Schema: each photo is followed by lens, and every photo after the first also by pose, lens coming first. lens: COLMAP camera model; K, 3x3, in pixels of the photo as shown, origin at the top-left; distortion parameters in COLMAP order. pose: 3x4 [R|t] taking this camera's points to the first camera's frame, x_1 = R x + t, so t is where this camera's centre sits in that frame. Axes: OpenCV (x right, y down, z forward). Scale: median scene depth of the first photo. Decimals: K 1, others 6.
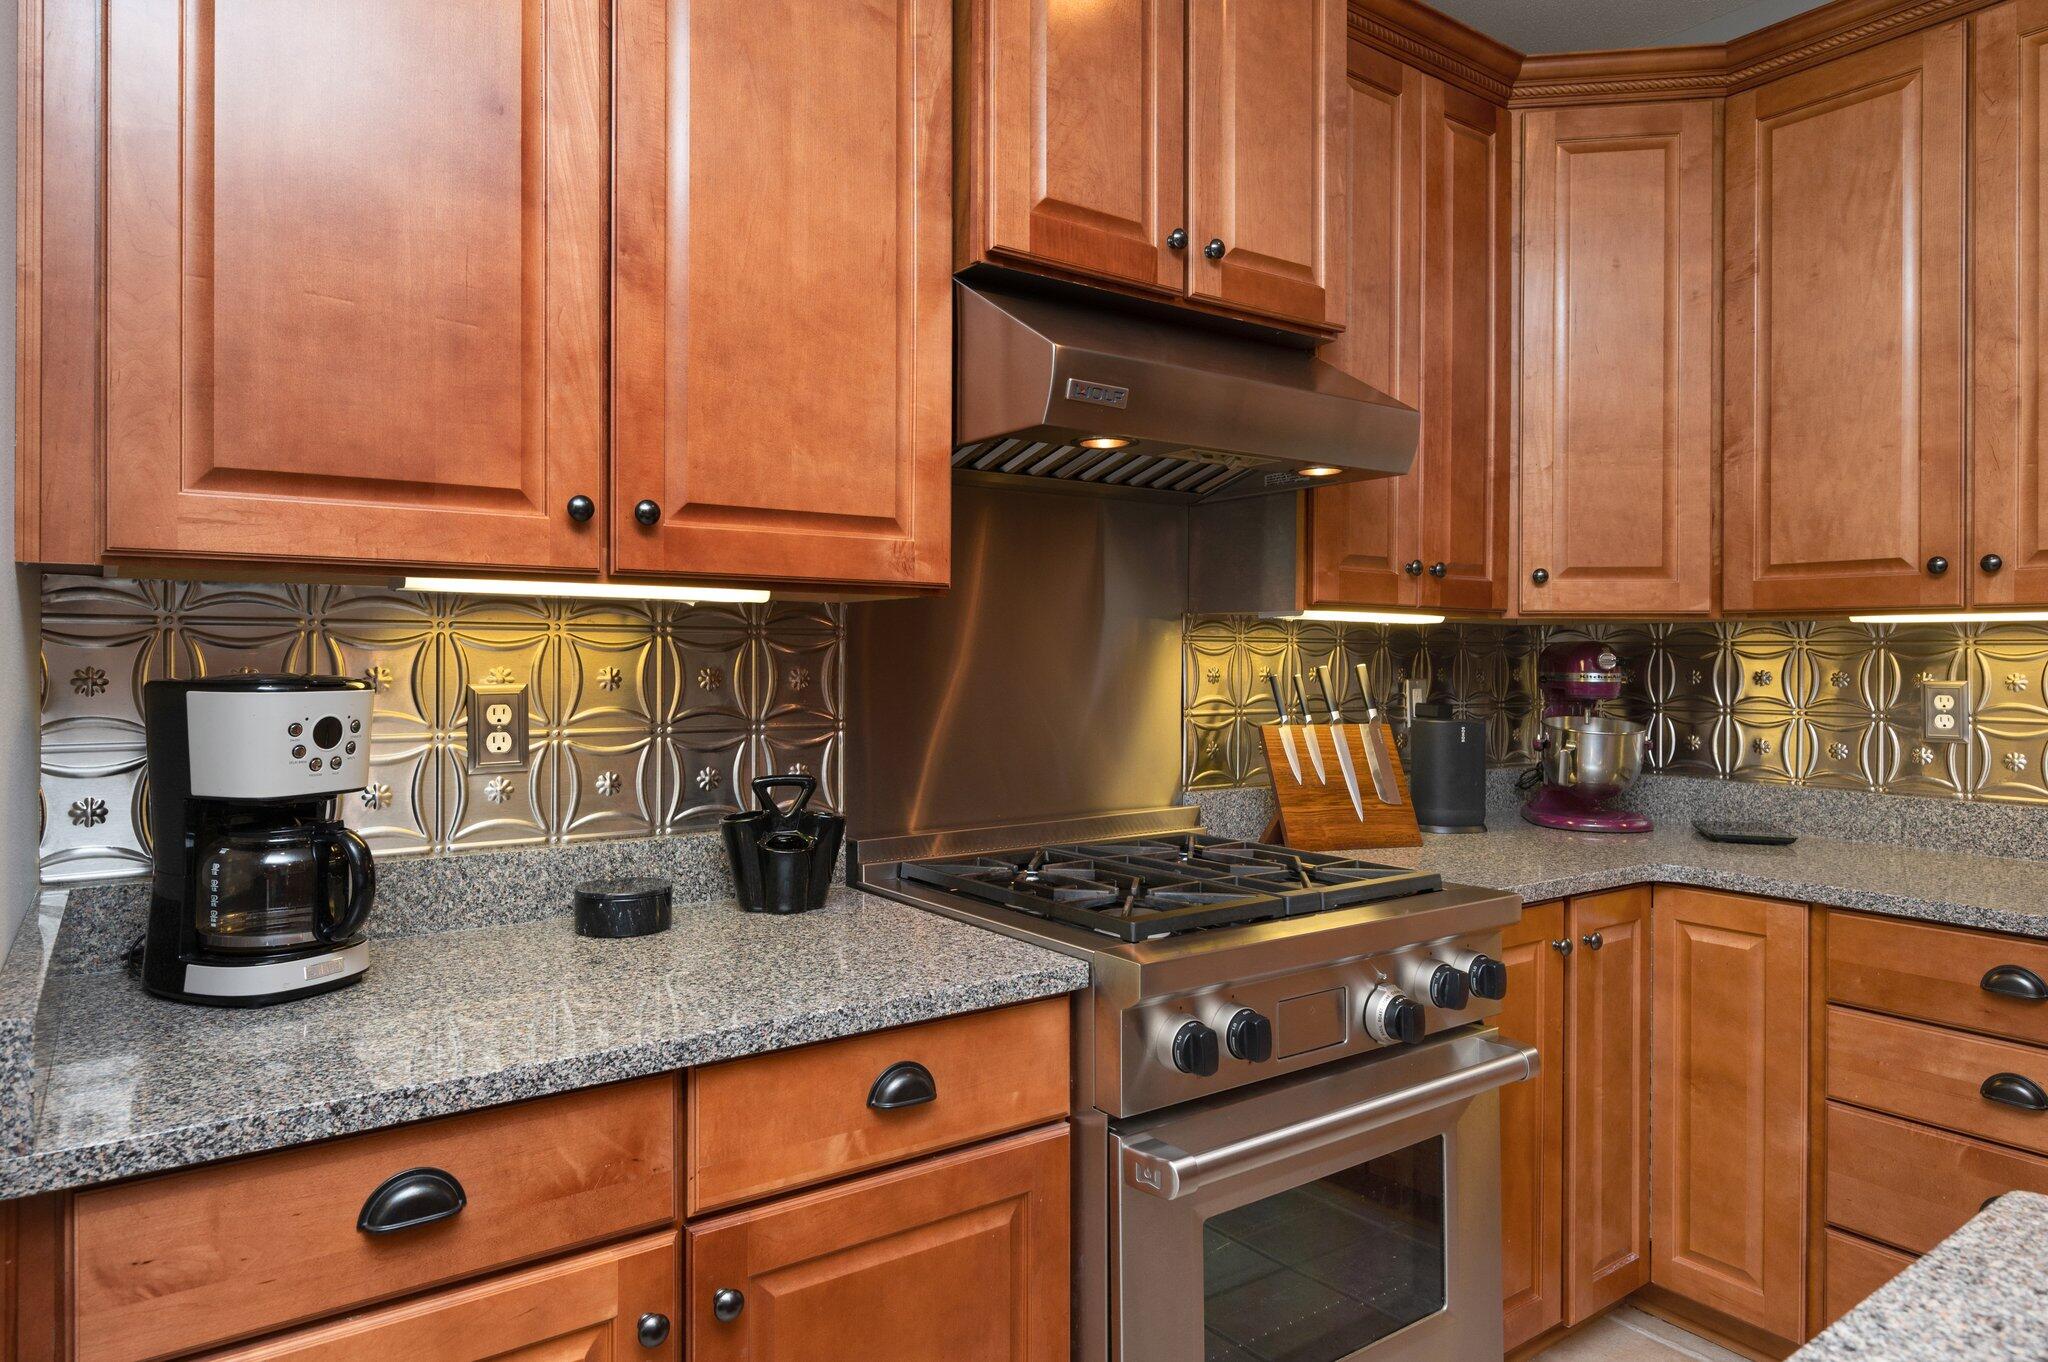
lens RADIAL K [[1248.5, 0, 1016.0], [0, 1248.5, 654.7], [0, 0, 1]] dist [-0.002170, 0.000045]
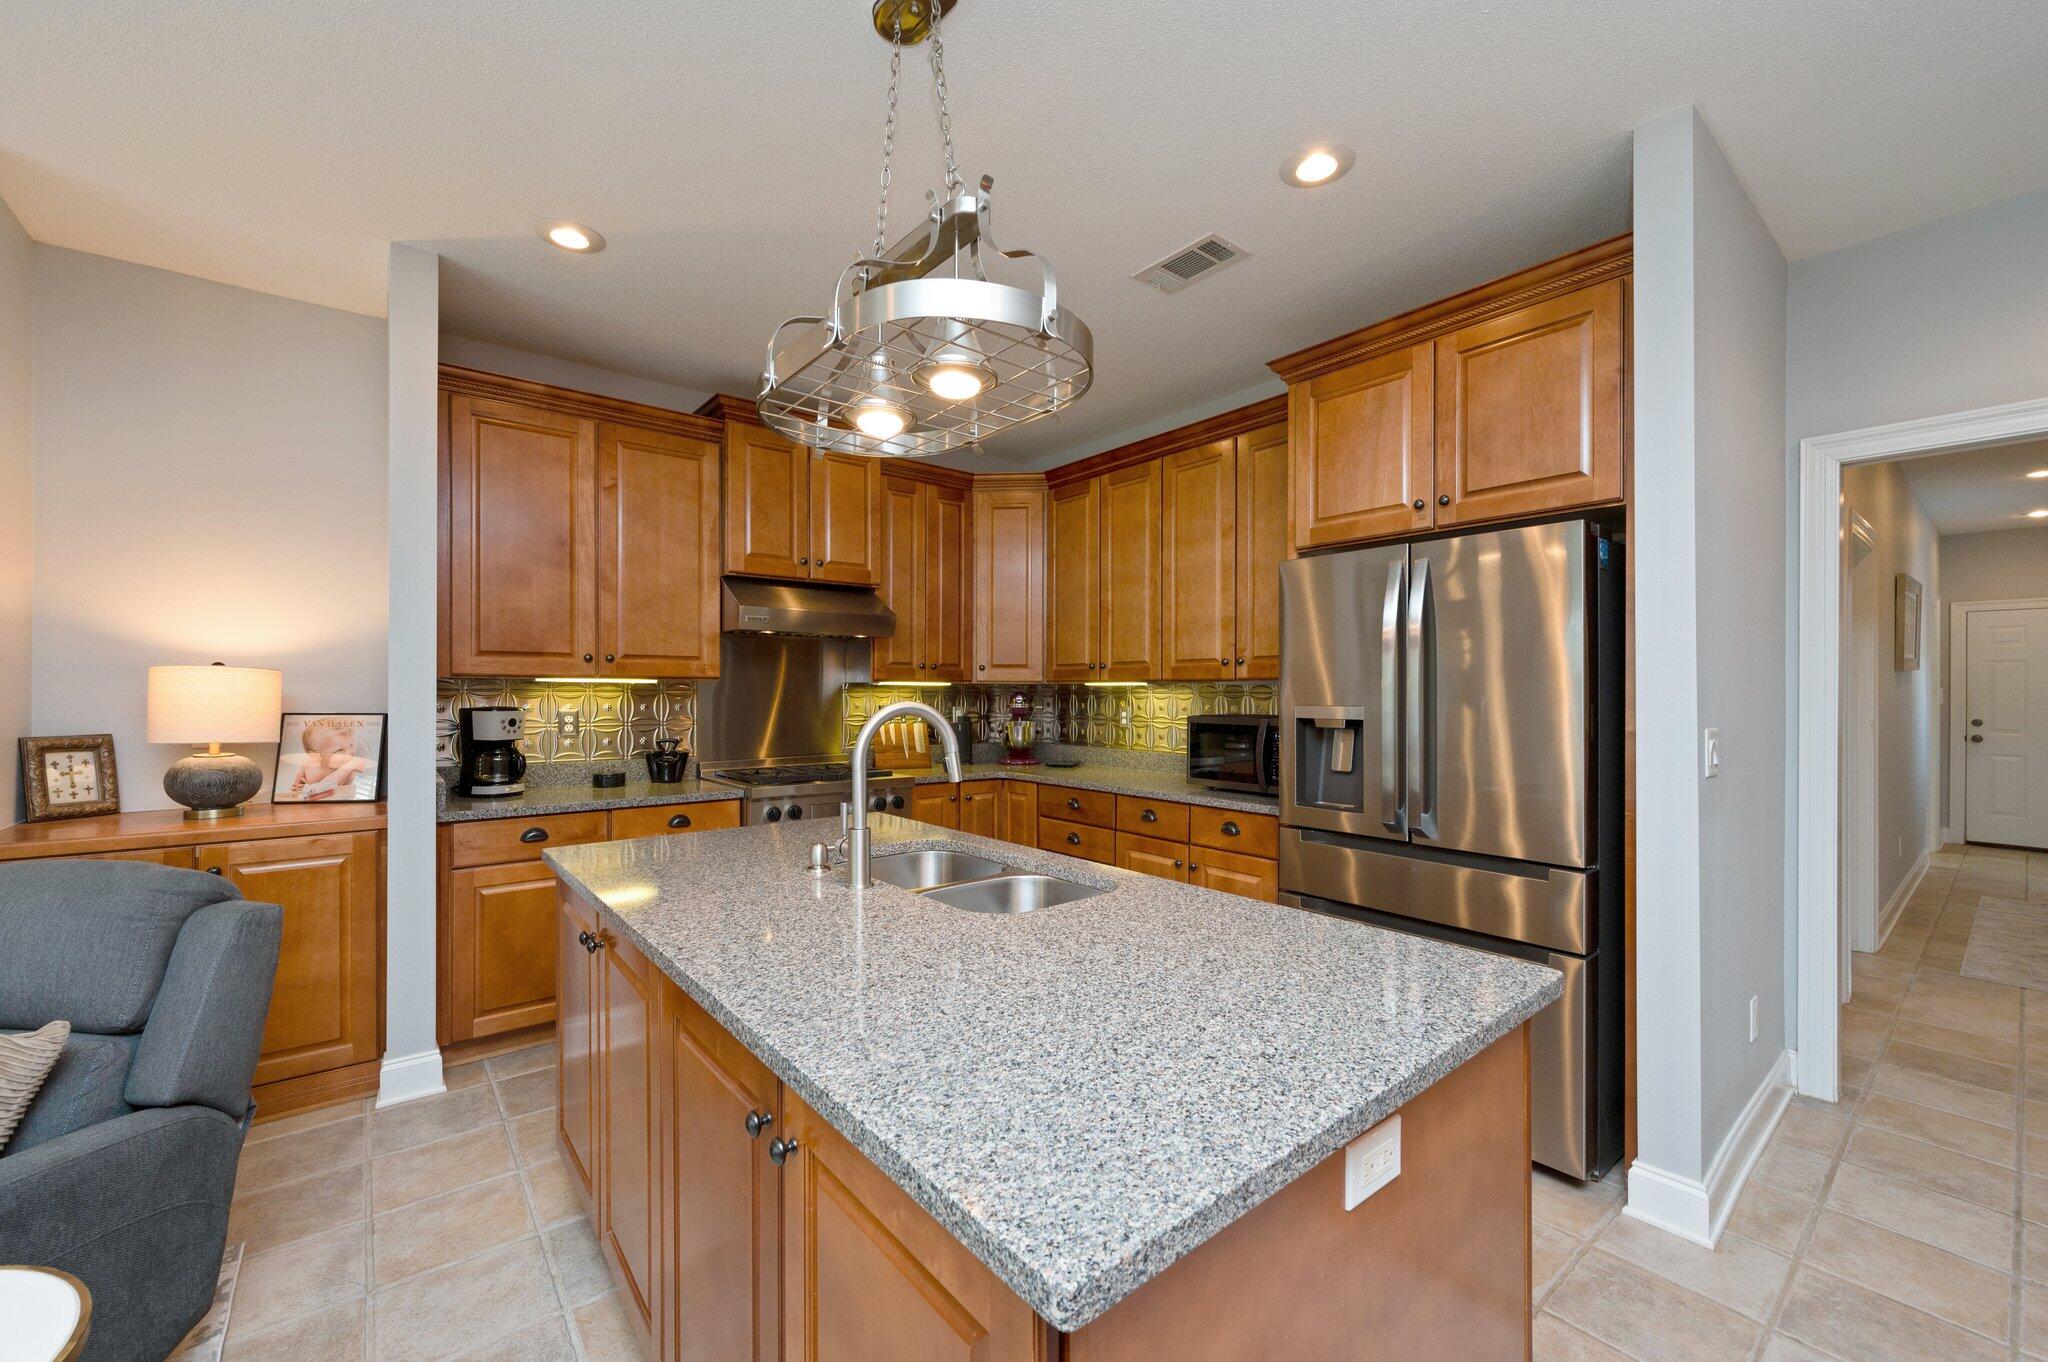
lens RADIAL K [[816.5, 0, 1027.2], [0, 816.5, 690.8], [0, 0, 1]] dist [0.000118, 0.000322]
pose [[0.998309, -0.003684, 0.058005, 0.560420], [0.003807, 0.999991, -0.002007, -0.013423], [-0.057998, 0.002224, 0.998314, -1.013648]]
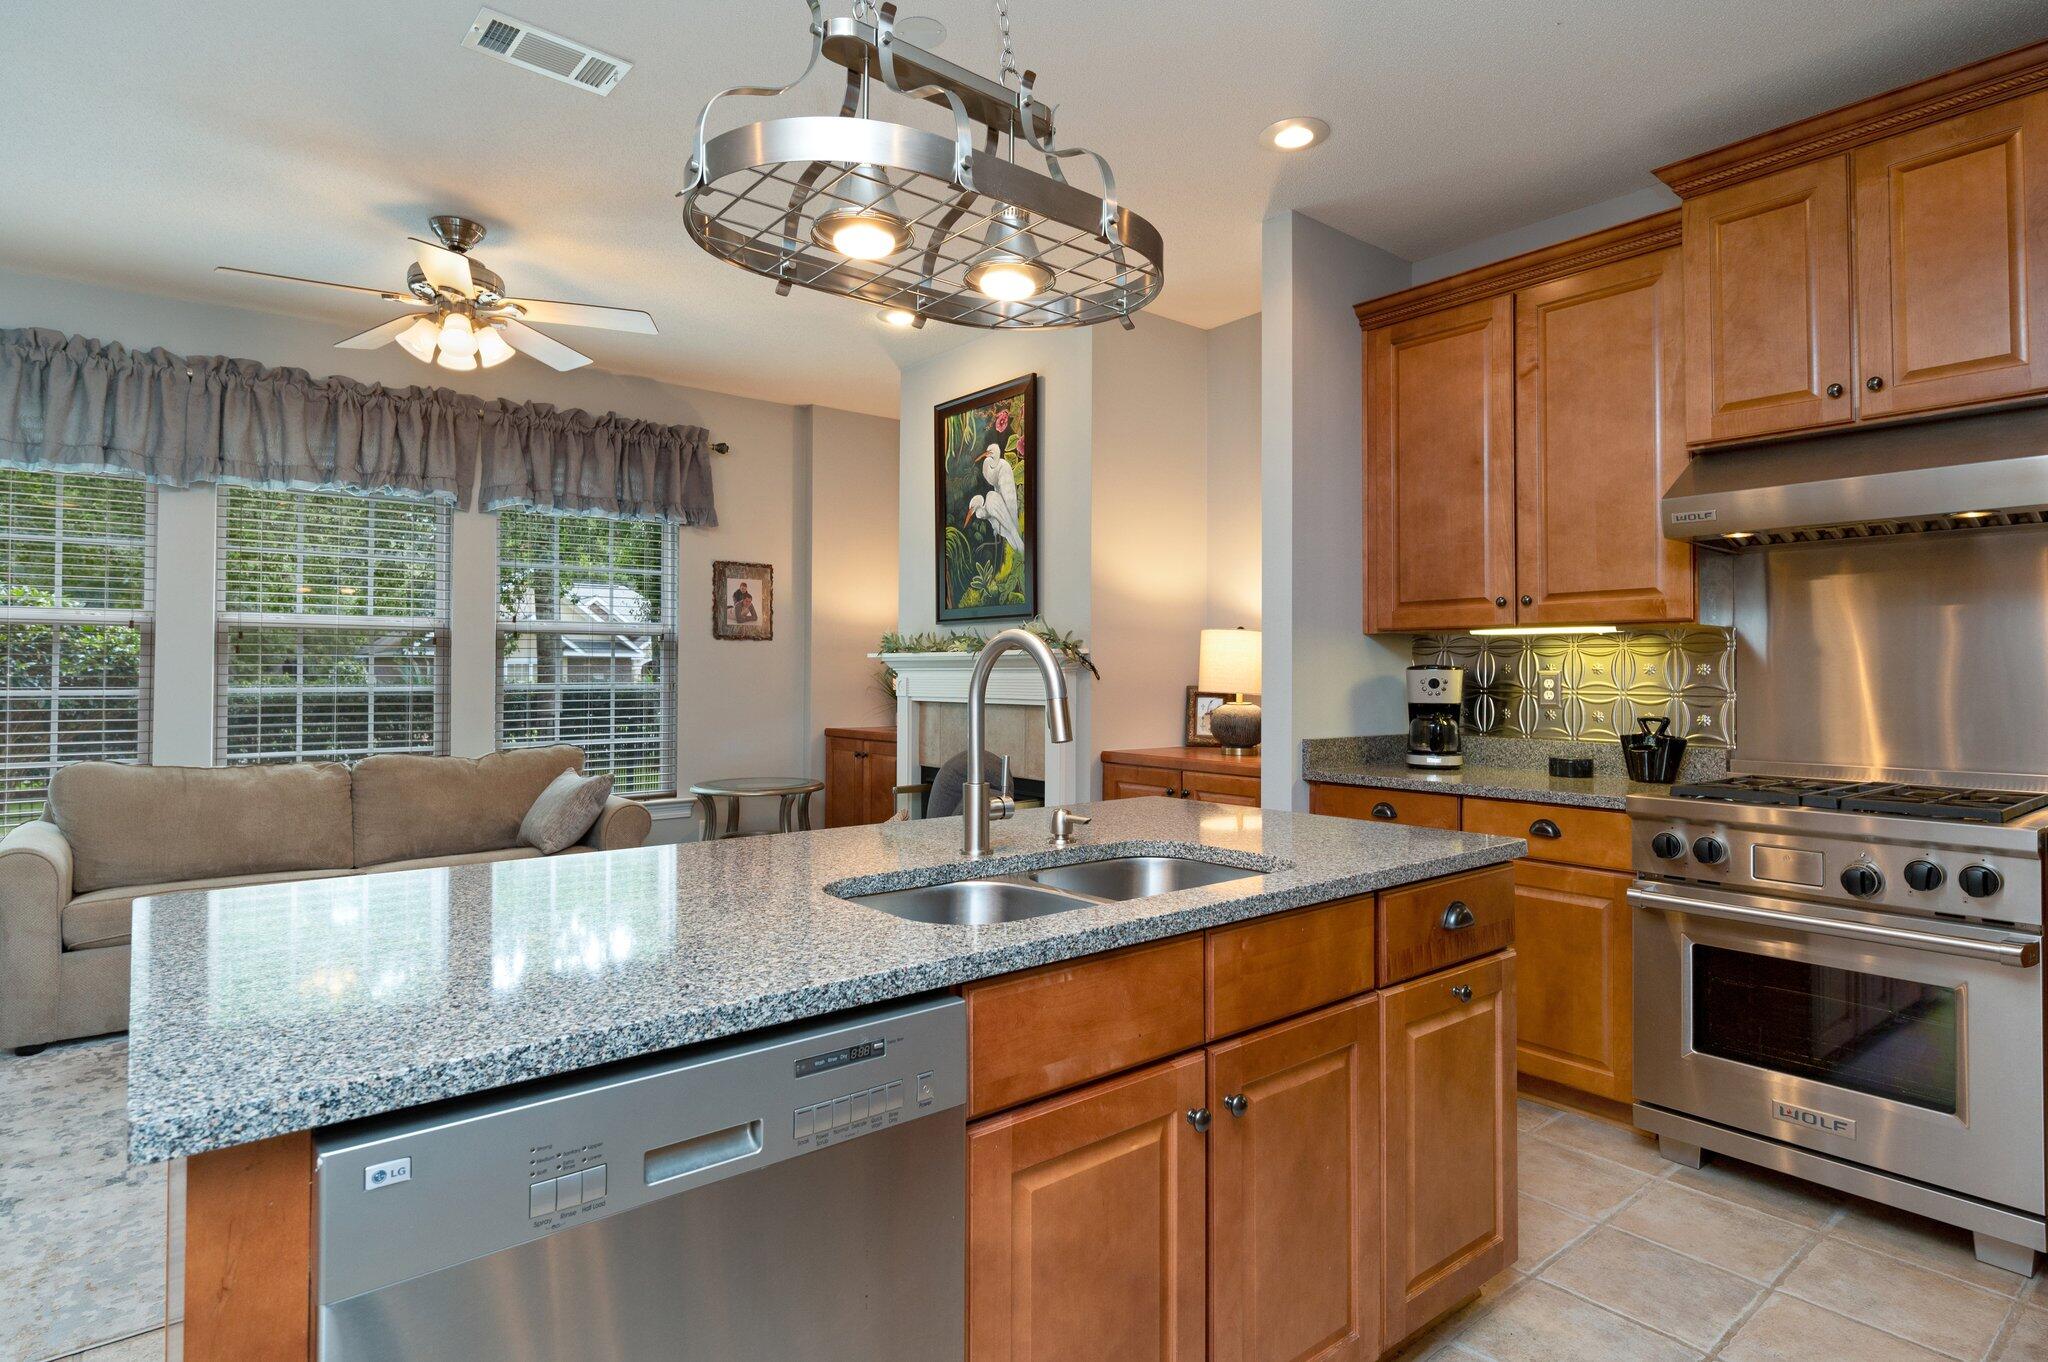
lens RADIAL K [[1069.1, 0, 1033.0], [0, 1069.1, 651.6], [0, 0, 1]] dist [-0.001173, -0.000320]
pose [[0.063134, -0.025971, -0.997667, 1.431416], [-0.004774, 0.999642, -0.026324, 0.041467], [0.997994, 0.006424, 0.062988, -0.104239]]
